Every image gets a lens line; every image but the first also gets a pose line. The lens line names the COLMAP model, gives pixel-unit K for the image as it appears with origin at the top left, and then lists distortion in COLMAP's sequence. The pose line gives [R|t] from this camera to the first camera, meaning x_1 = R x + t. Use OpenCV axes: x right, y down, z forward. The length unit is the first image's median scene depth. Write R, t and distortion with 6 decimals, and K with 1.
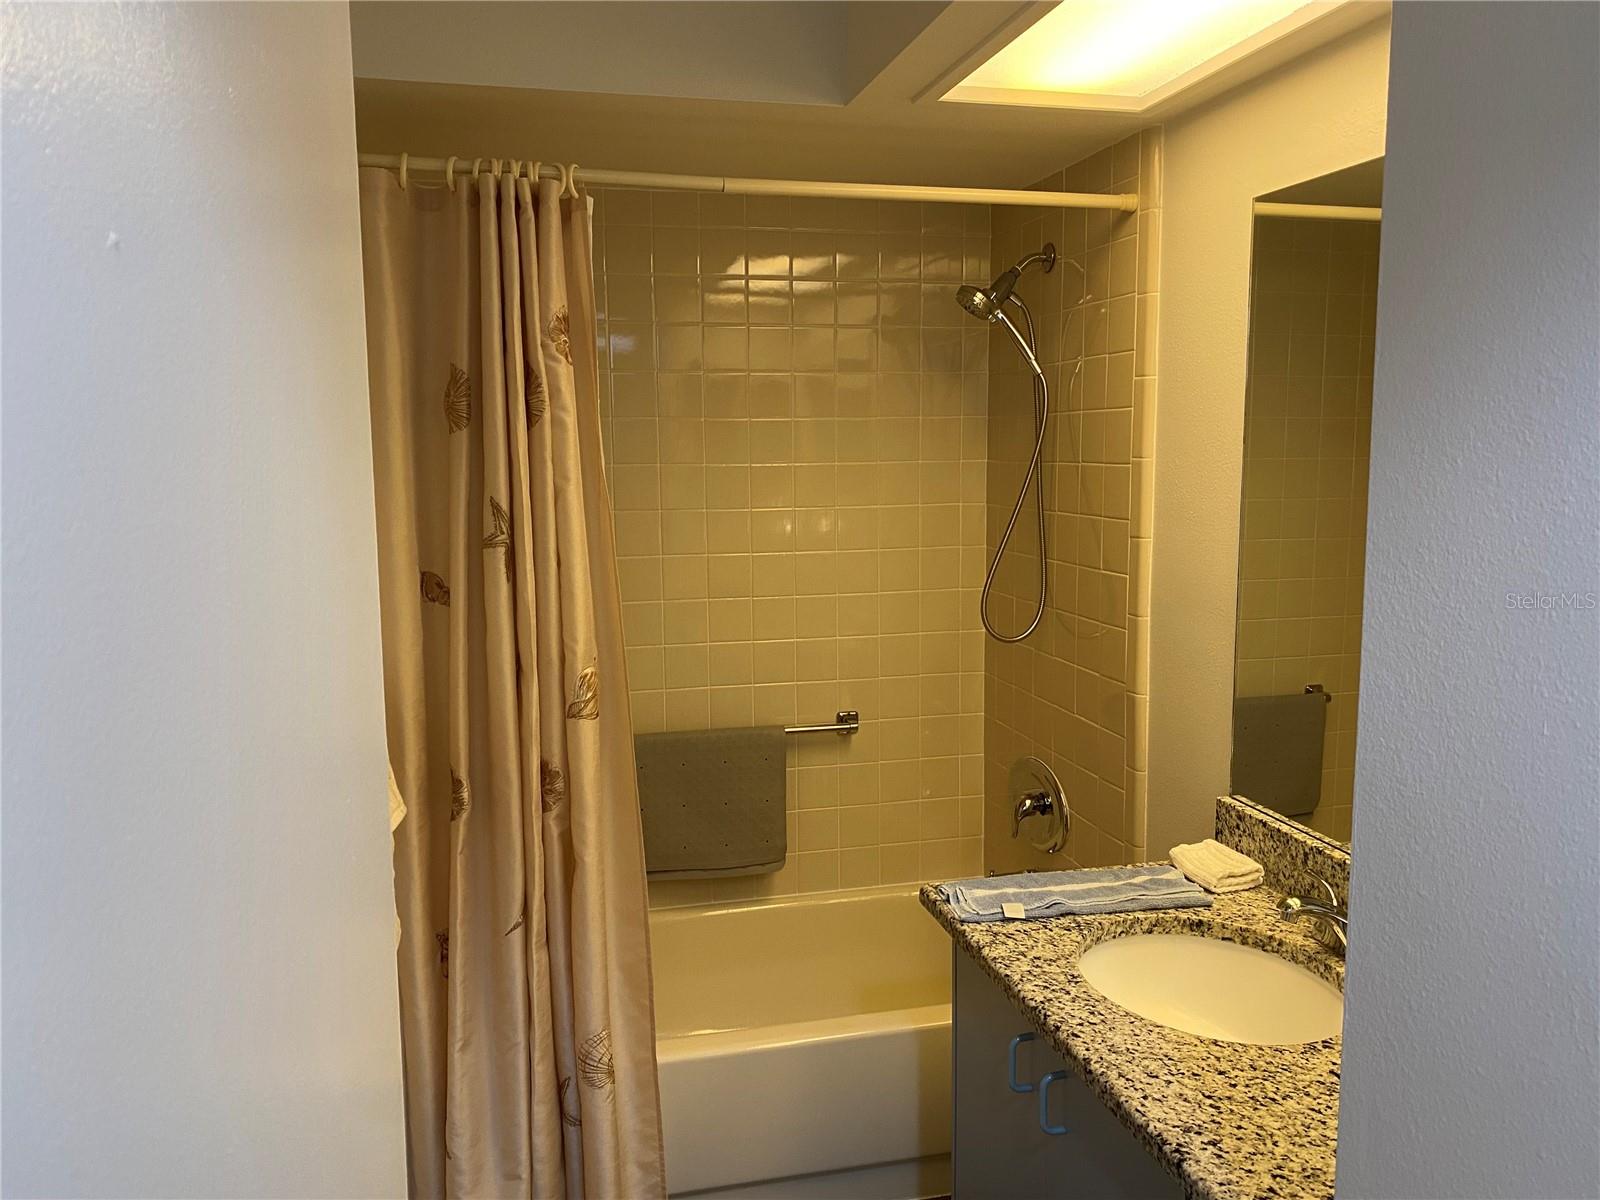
lens RADIAL K [[1214.0, 0, 800.1], [0, 1214.0, 600.8], [0, 0, 1]] dist [0.035890, -0.045915]
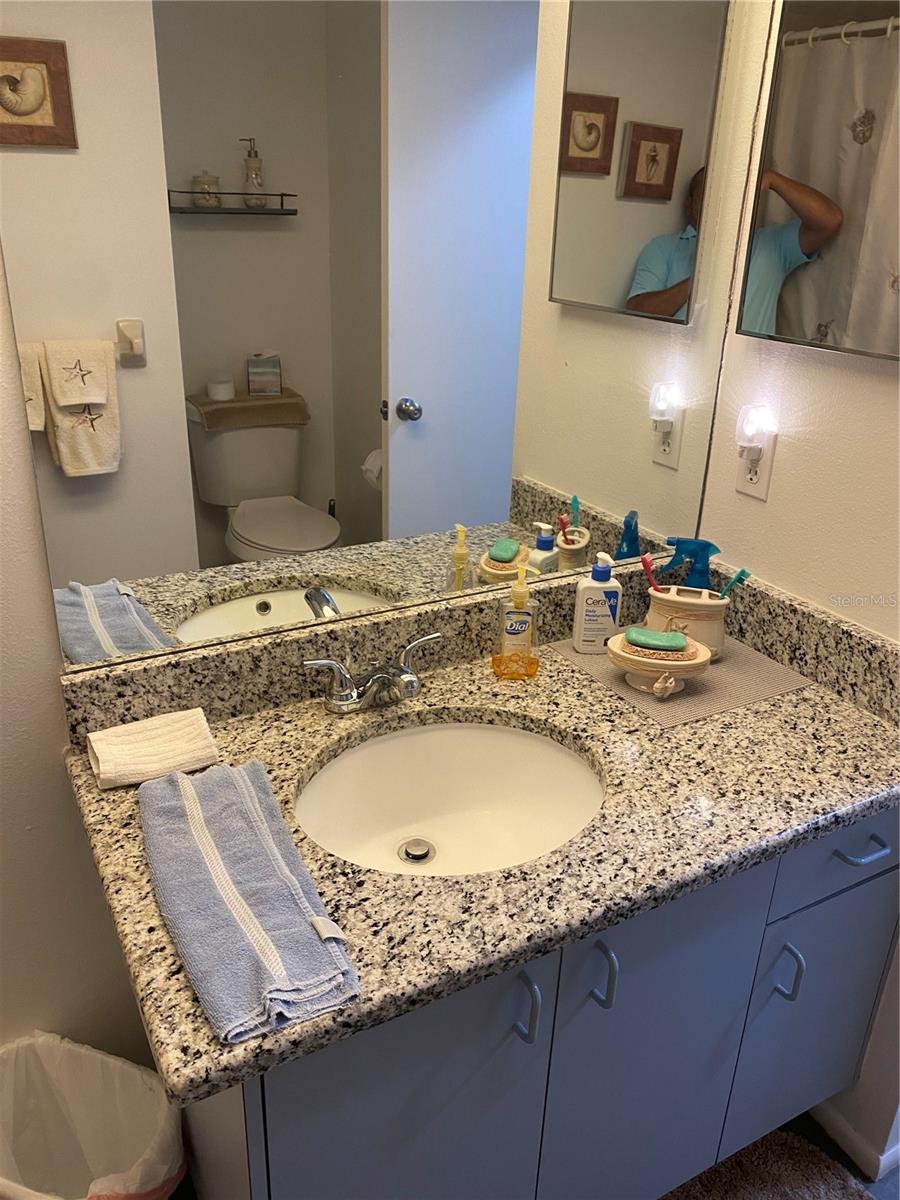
lens RADIAL K [[910.5, 0, 448.5], [0, 910.5, 598.2], [0, 0, 1]] dist [0.035890, -0.045915]
pose [[-0.261384, -0.385634, 0.884853, -0.202144], [0.100946, 0.900775, 0.422392, -0.102956], [-0.959942, 0.199729, -0.196520, 0.995405]]
